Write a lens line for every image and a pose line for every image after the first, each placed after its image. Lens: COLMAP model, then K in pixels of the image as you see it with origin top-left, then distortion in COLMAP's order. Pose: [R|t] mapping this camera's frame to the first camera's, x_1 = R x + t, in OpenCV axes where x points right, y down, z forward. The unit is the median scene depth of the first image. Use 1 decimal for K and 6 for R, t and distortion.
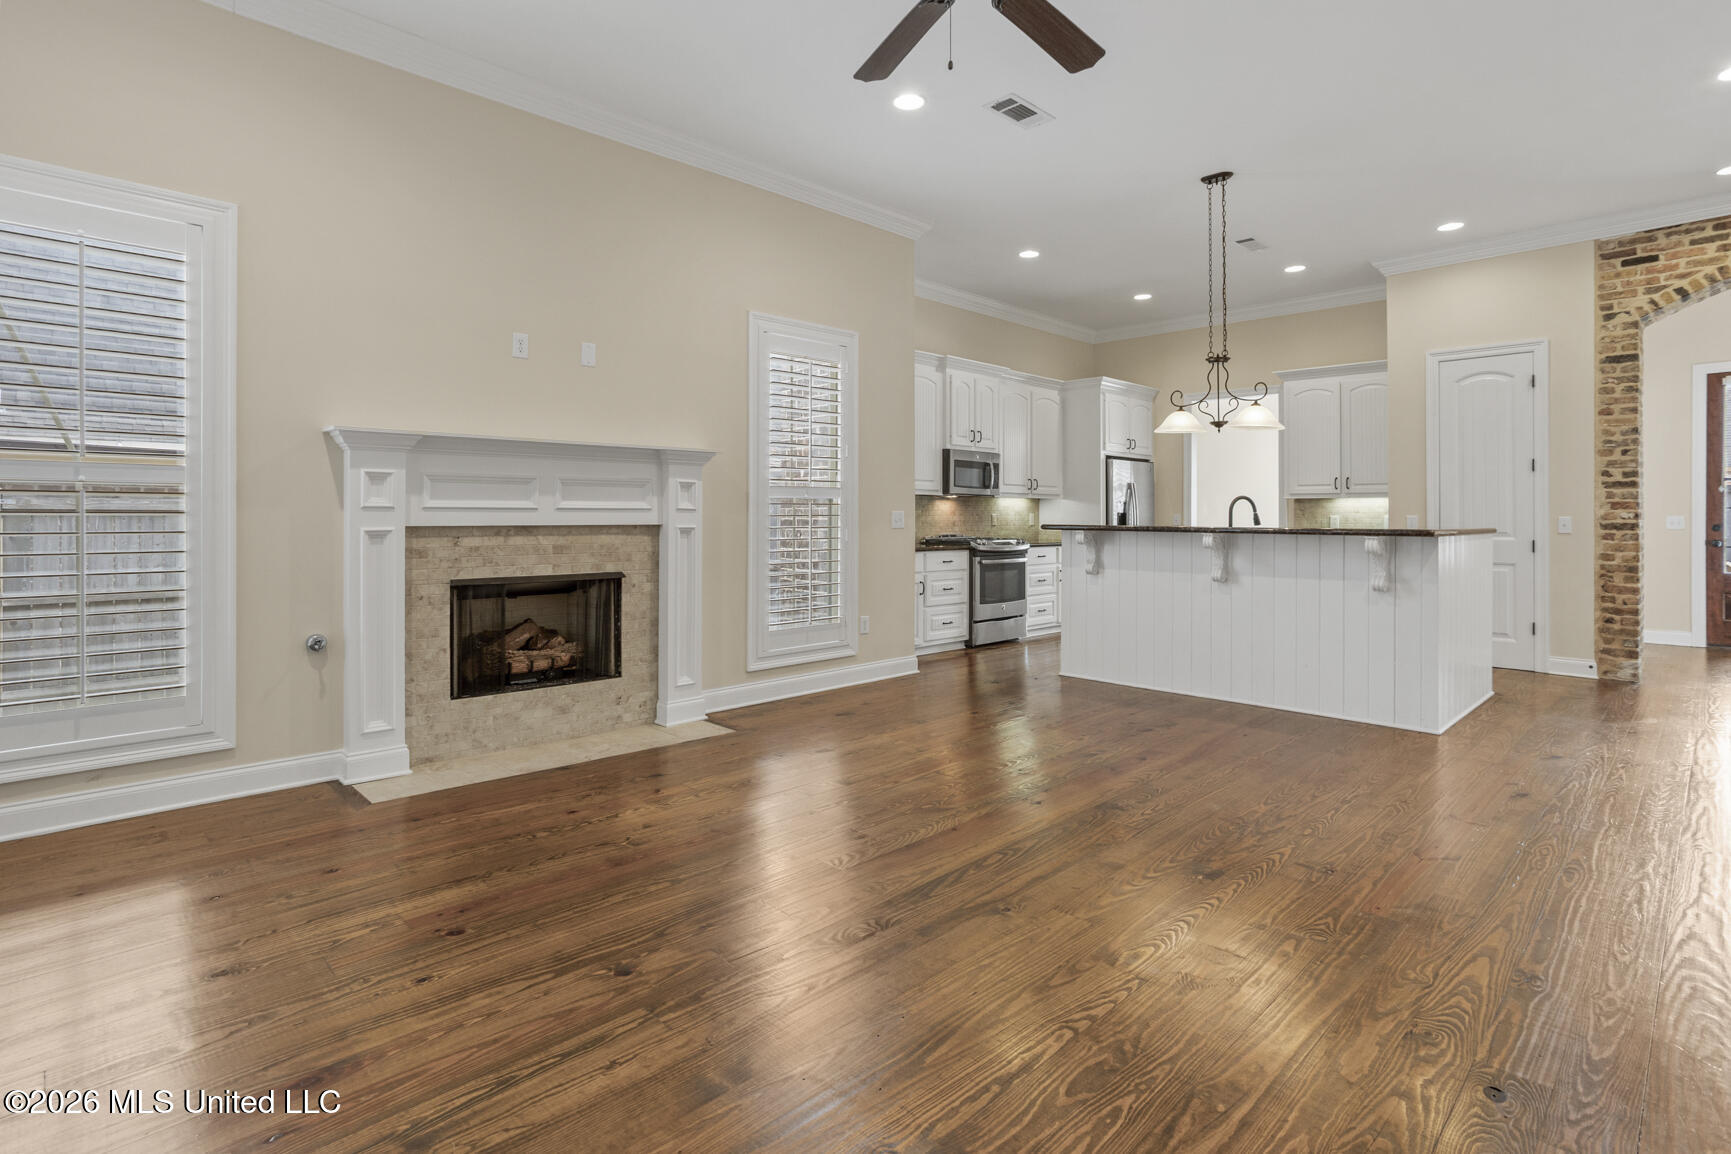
lens RADIAL K [[847.7, 0, 841.5], [0, 847.7, 498.5], [0, 0, 1]] dist [-0.039647, 0.018911]
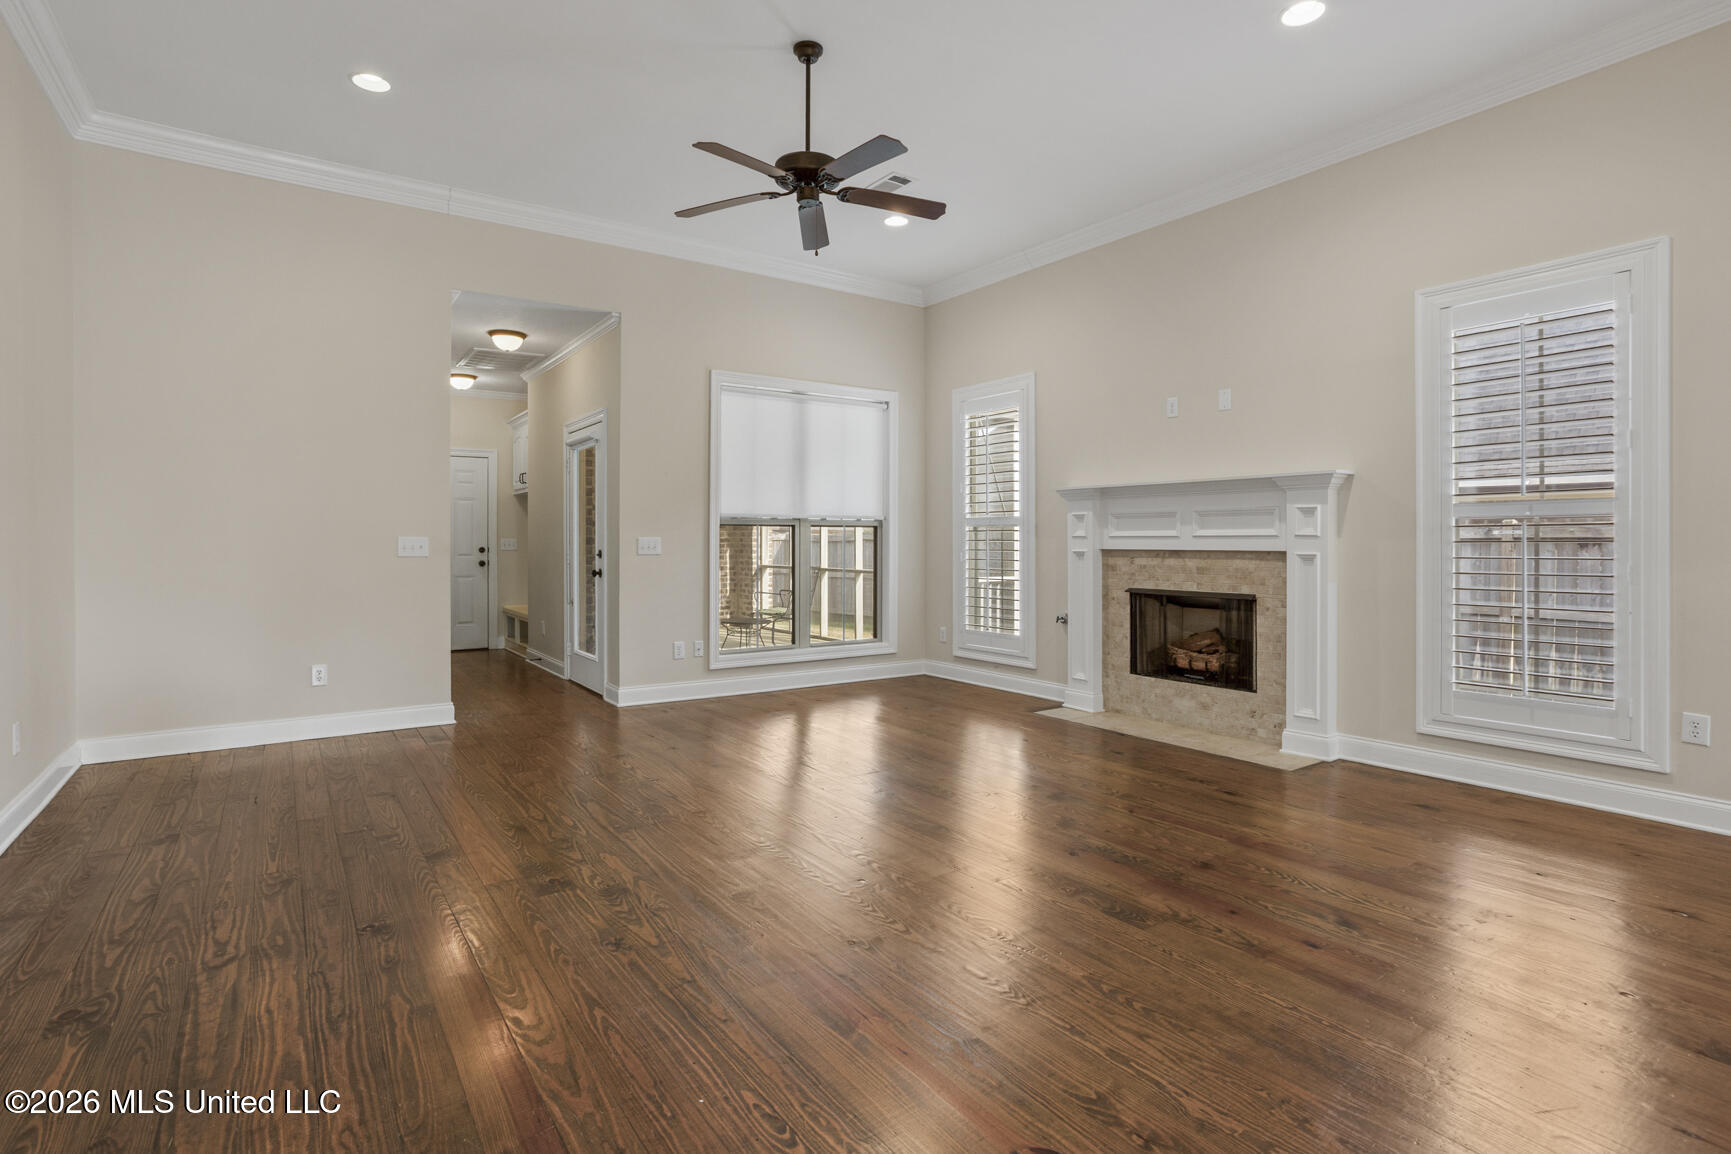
lens RADIAL K [[836.2, 0, 889.0], [0, 836.2, 536.9], [0, 0, 1]] dist [-0.026674, -0.000130]
pose [[-0.109577, -0.009641, -0.993932, 0.886192], [0.015531, 0.999814, -0.011411, 0.019676], [0.993857, -0.016687, -0.109407, 0.694279]]
